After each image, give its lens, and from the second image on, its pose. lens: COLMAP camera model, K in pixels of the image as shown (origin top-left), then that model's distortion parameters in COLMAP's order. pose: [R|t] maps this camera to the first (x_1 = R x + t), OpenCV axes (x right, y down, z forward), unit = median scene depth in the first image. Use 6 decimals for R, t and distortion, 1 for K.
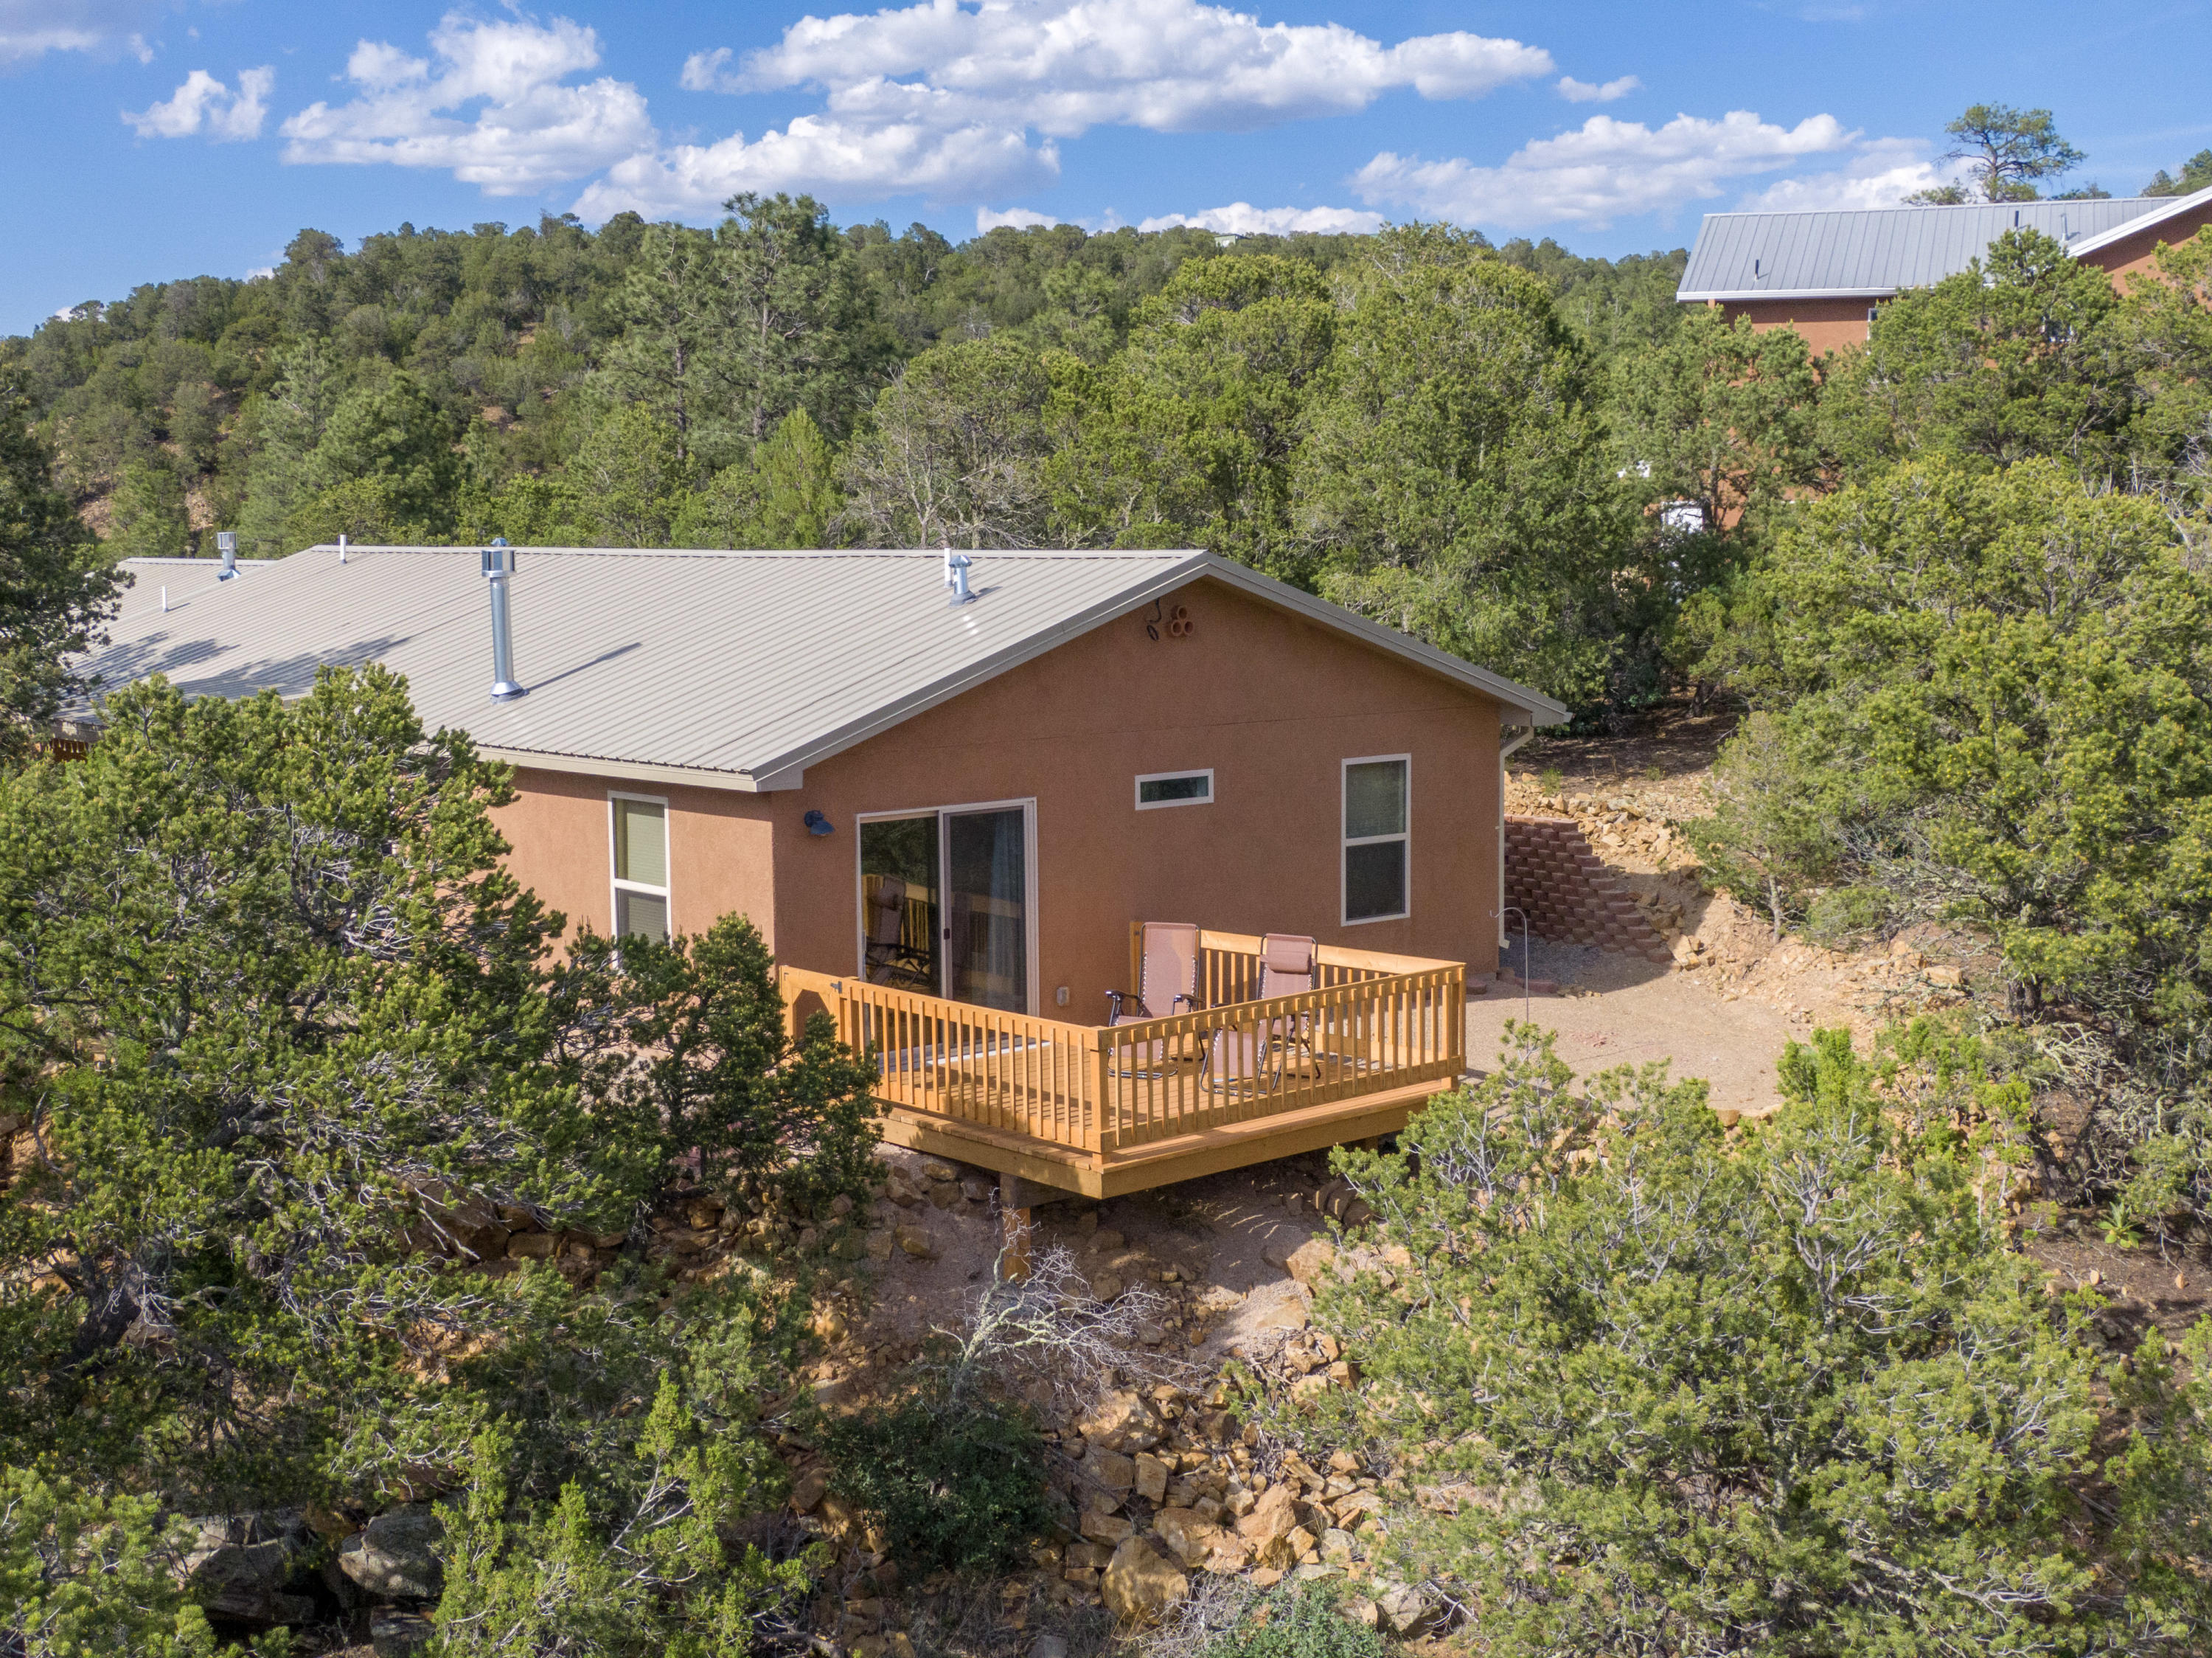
lens RADIAL K [[2835.5, 0, 1106.0], [0, 2835.5, 829.0], [0, 0, 1]] dist [0.000727, -0.006828]
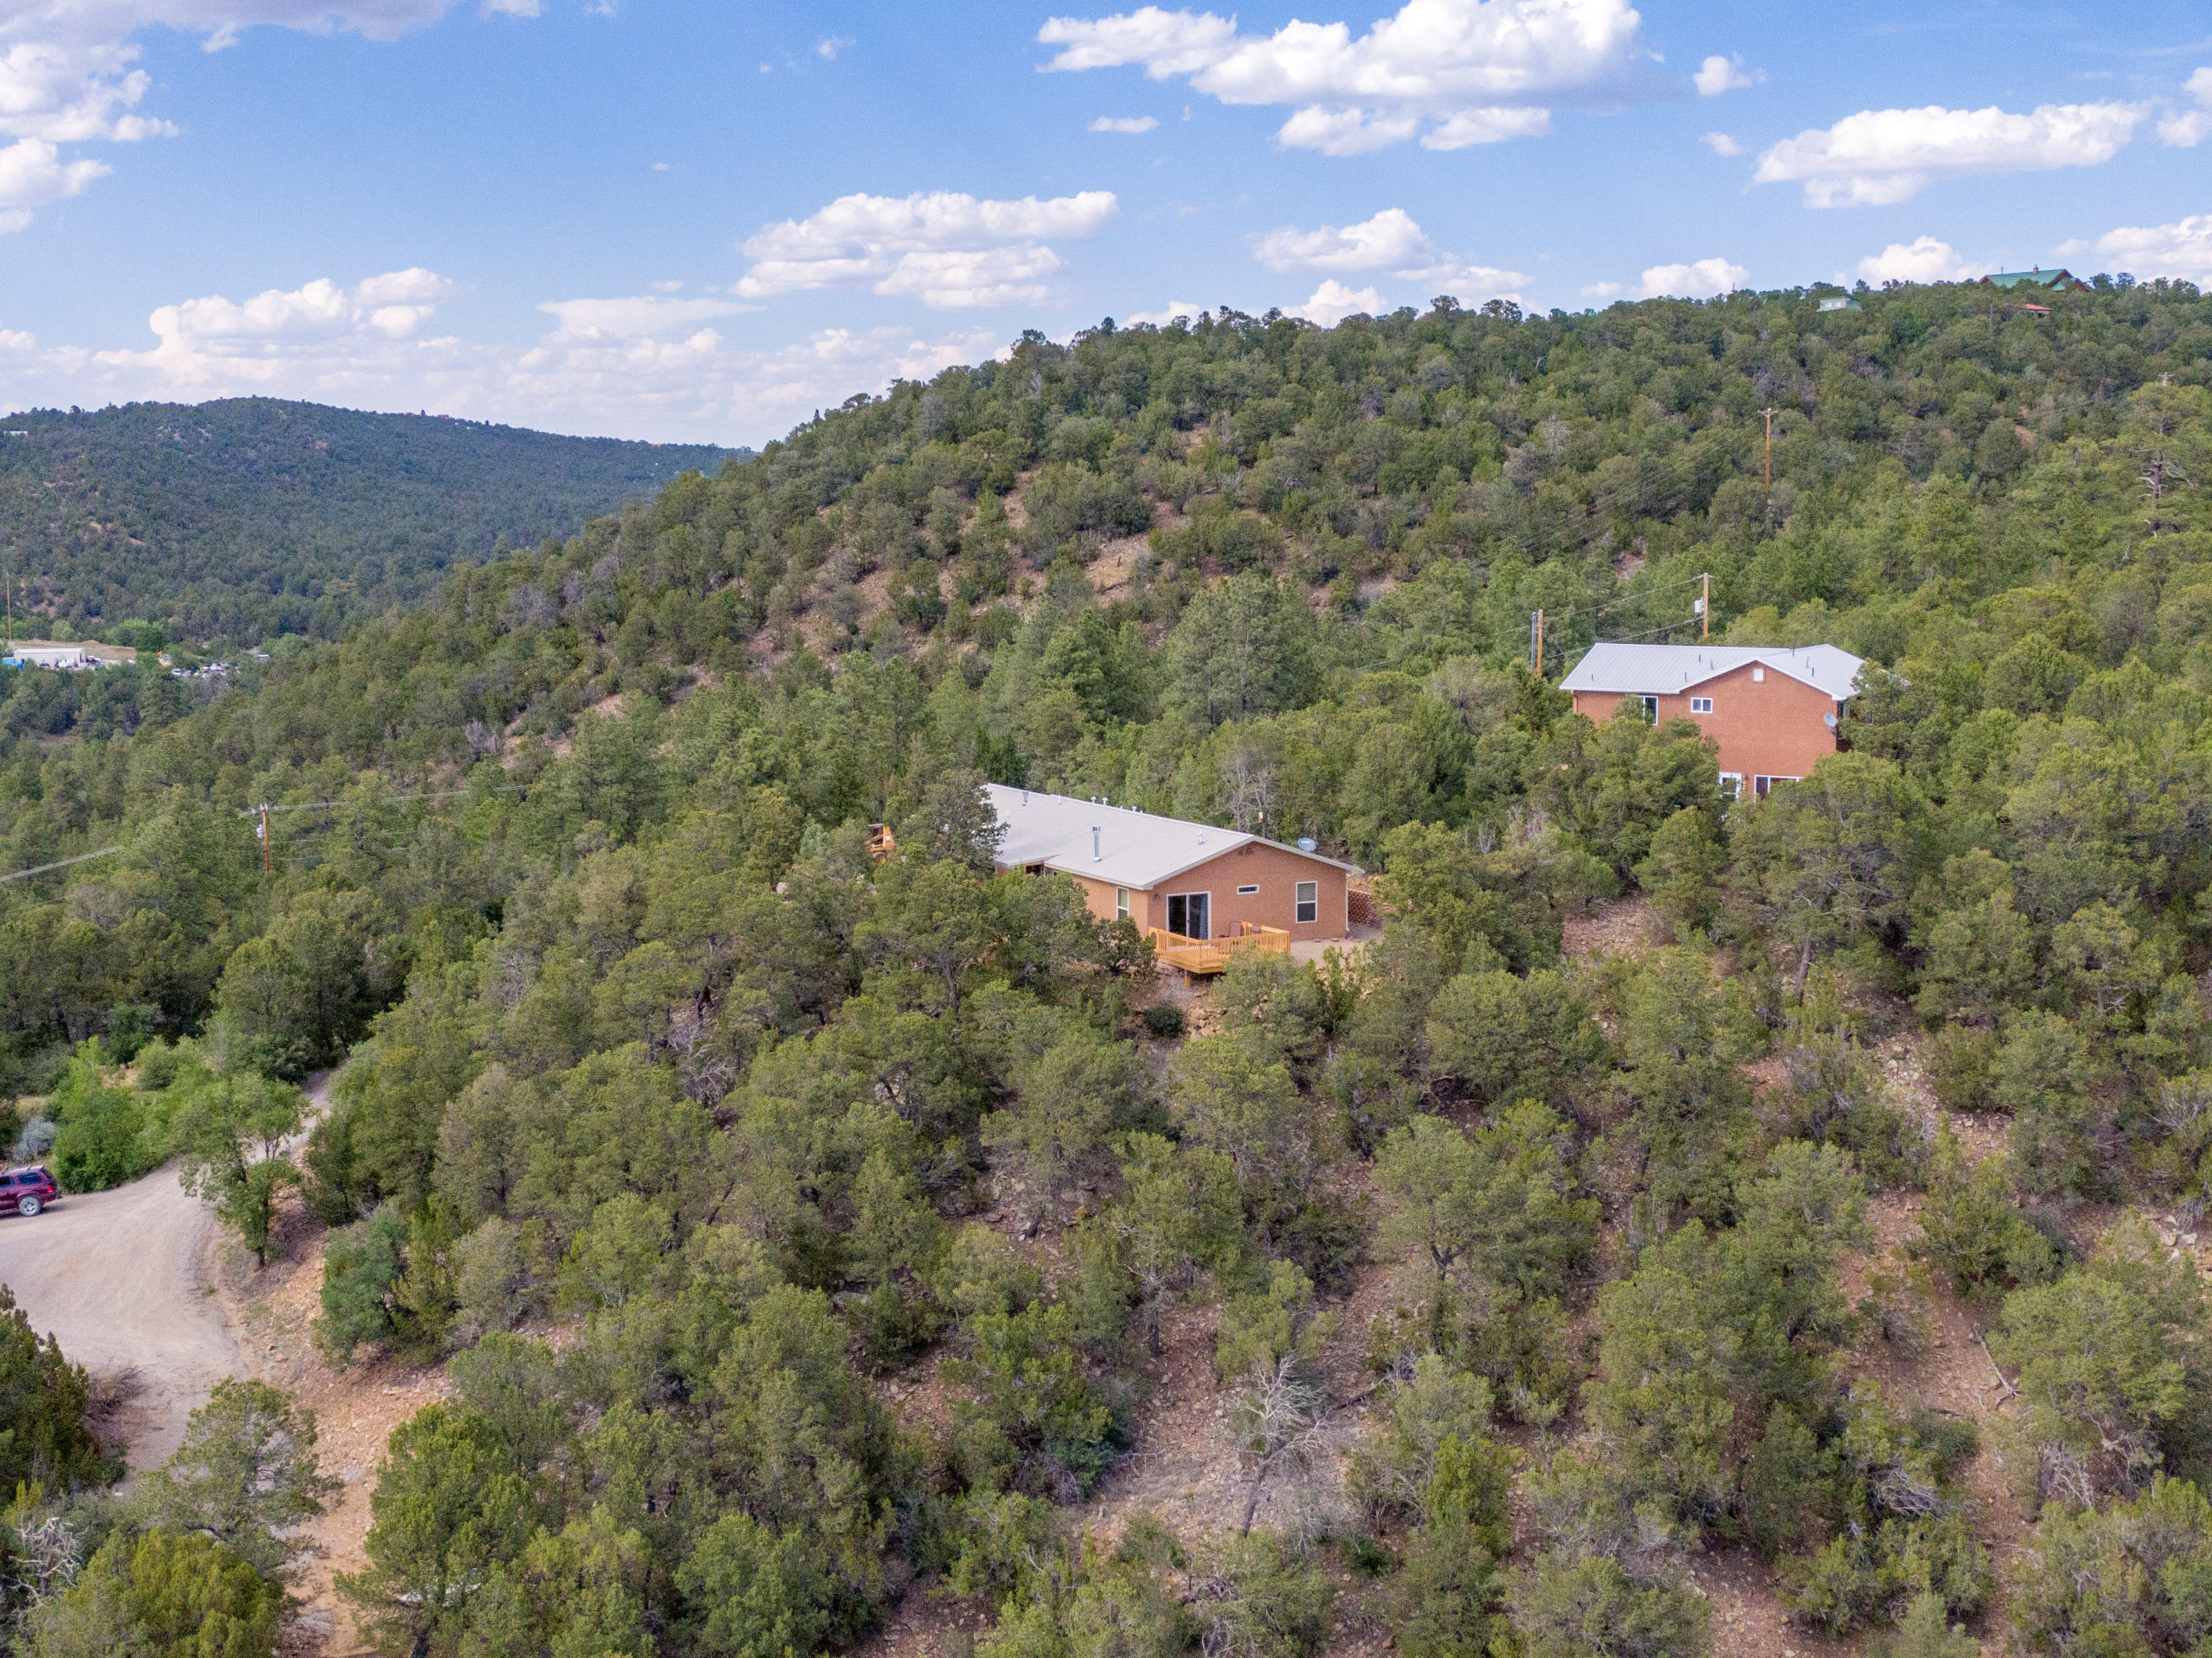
lens RADIAL K [[3131.1, 0, 1106.0], [0, 3131.1, 829.0], [0, 0, 1]] dist [0.084487, -0.557468]
pose [[0.970845, 0.028504, -0.238009, 0.934117], [-0.026665, 0.999585, 0.010943, -0.151796], [0.238222, -0.004278, 0.971201, -3.621613]]
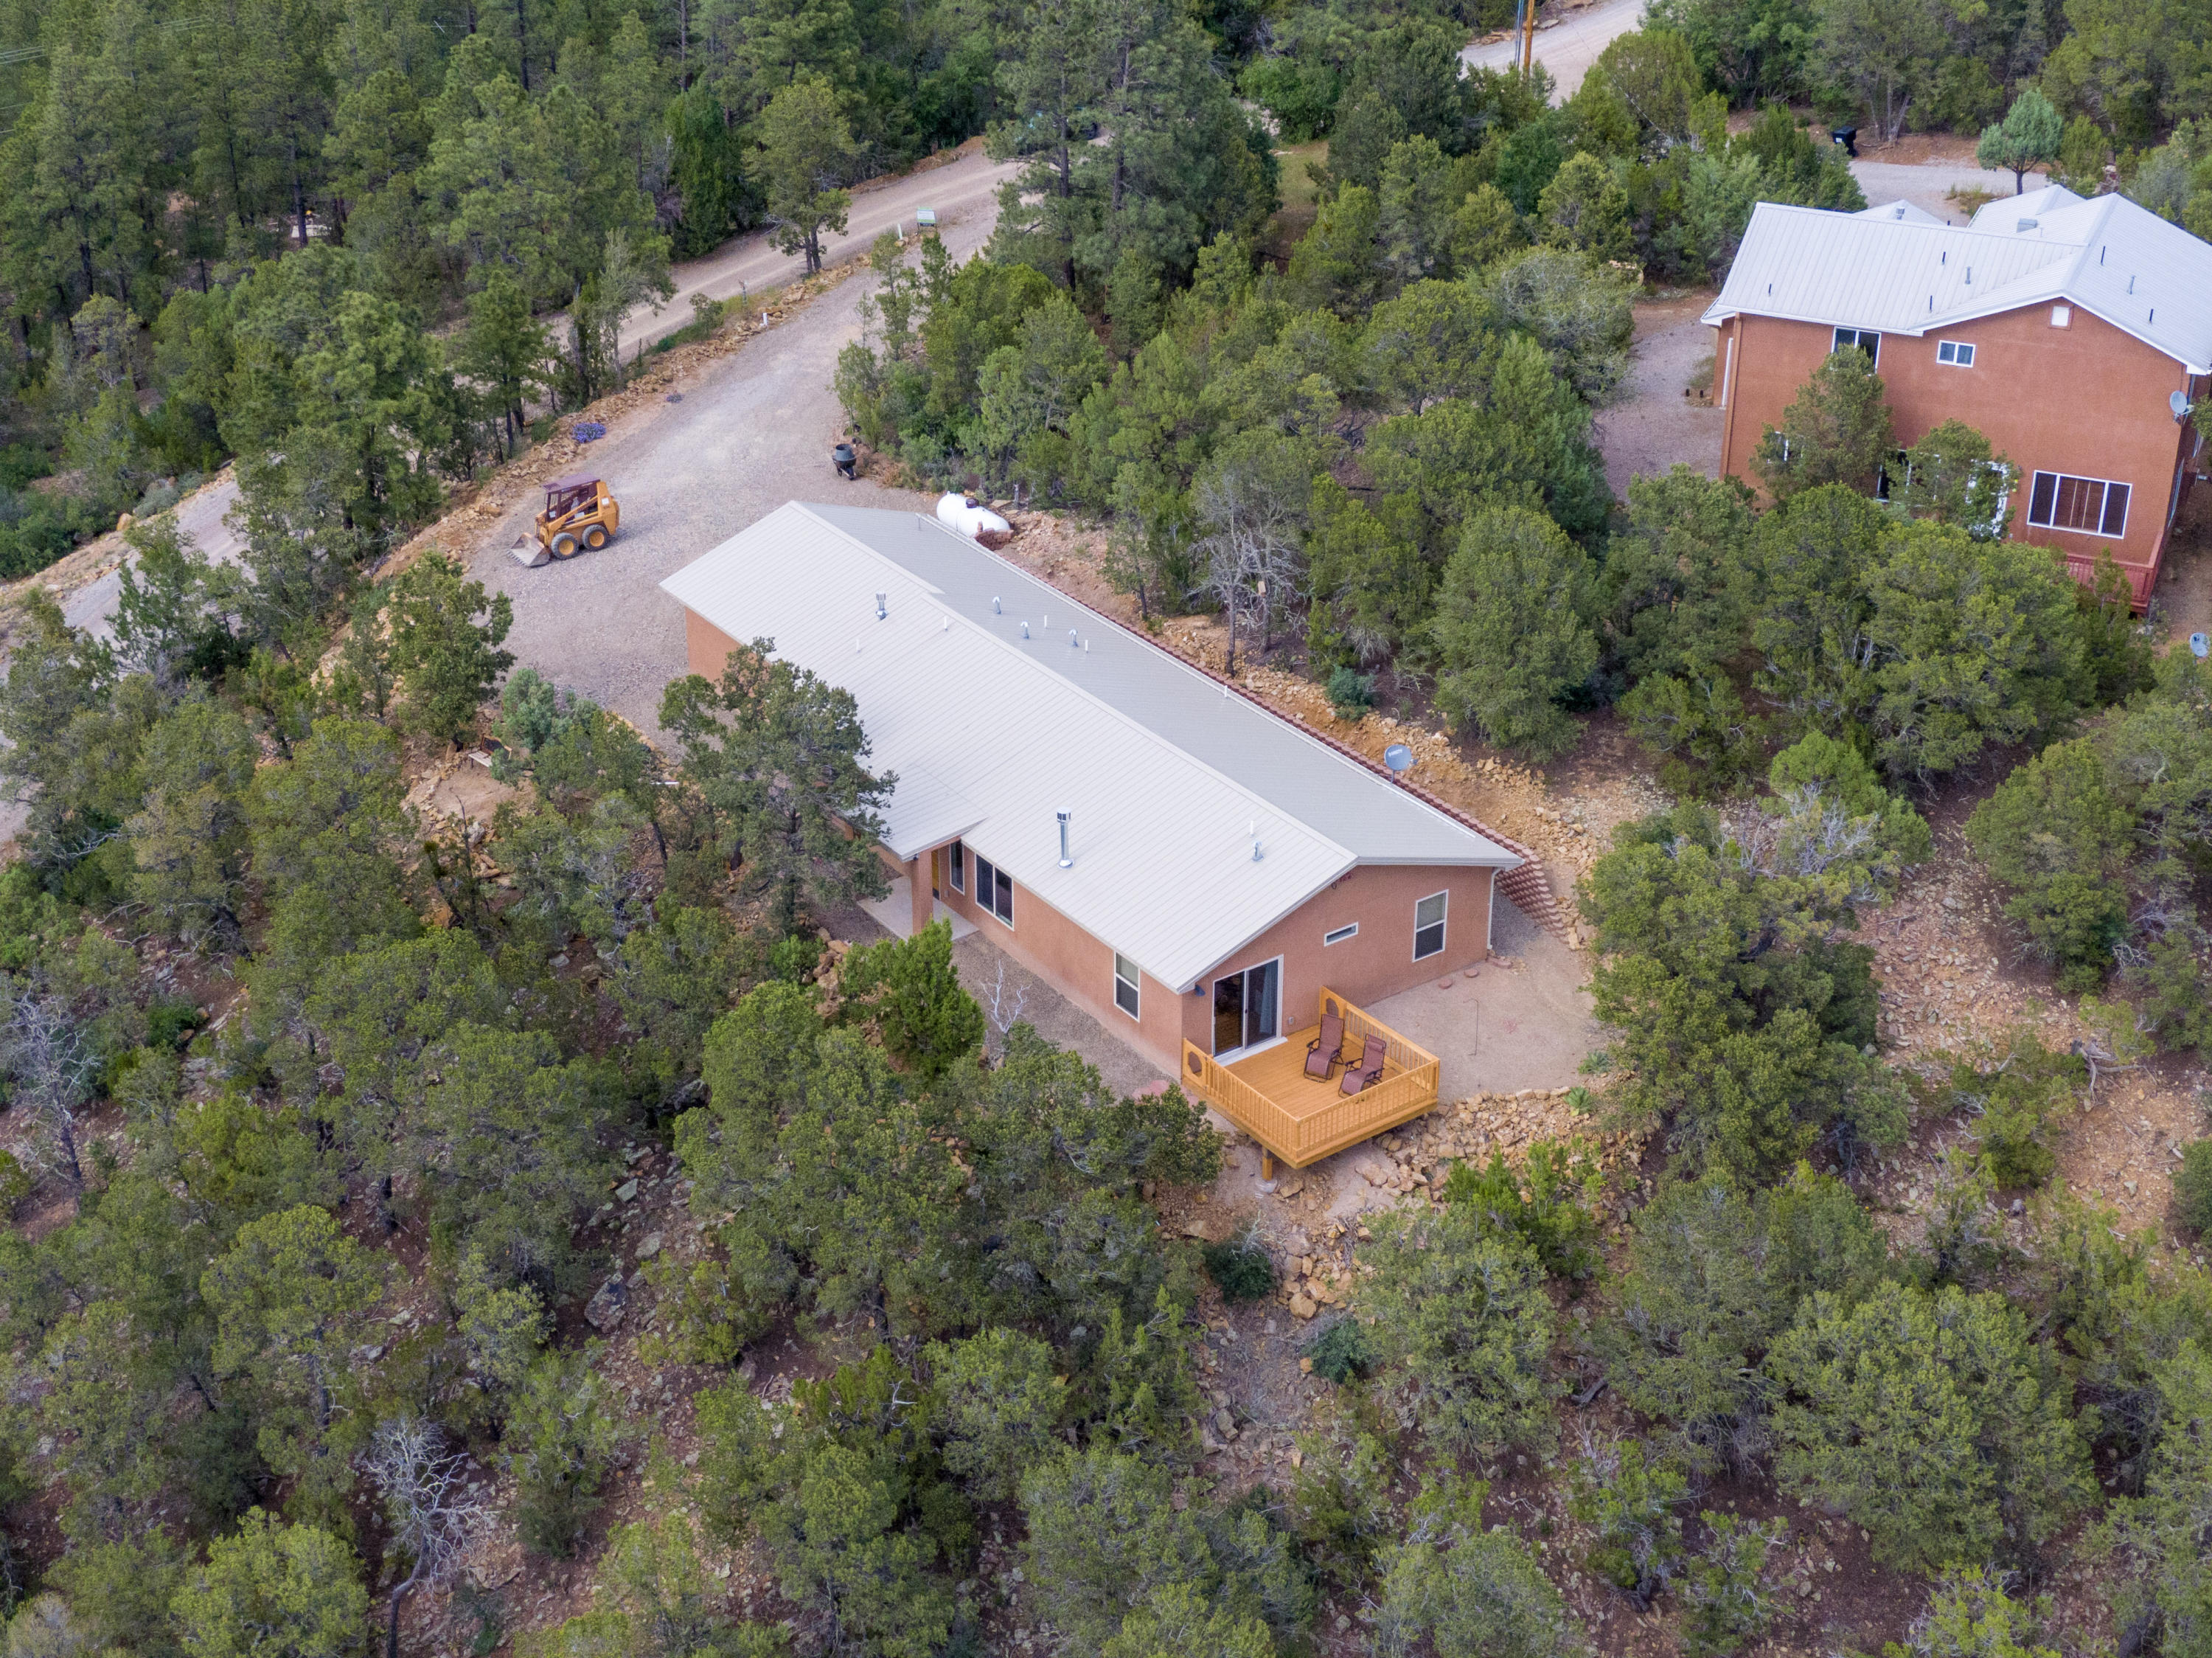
lens RADIAL K [[3165.5, 0, 1106.0], [0, 3165.5, 829.0], [0, 0, 1]] dist [0.014194, -0.045892]
pose [[0.995239, 0.050772, -0.083195, 0.045095], [-0.015305, 0.924424, 0.381059, -1.134635], [0.096255, -0.377972, 0.920800, -1.499979]]
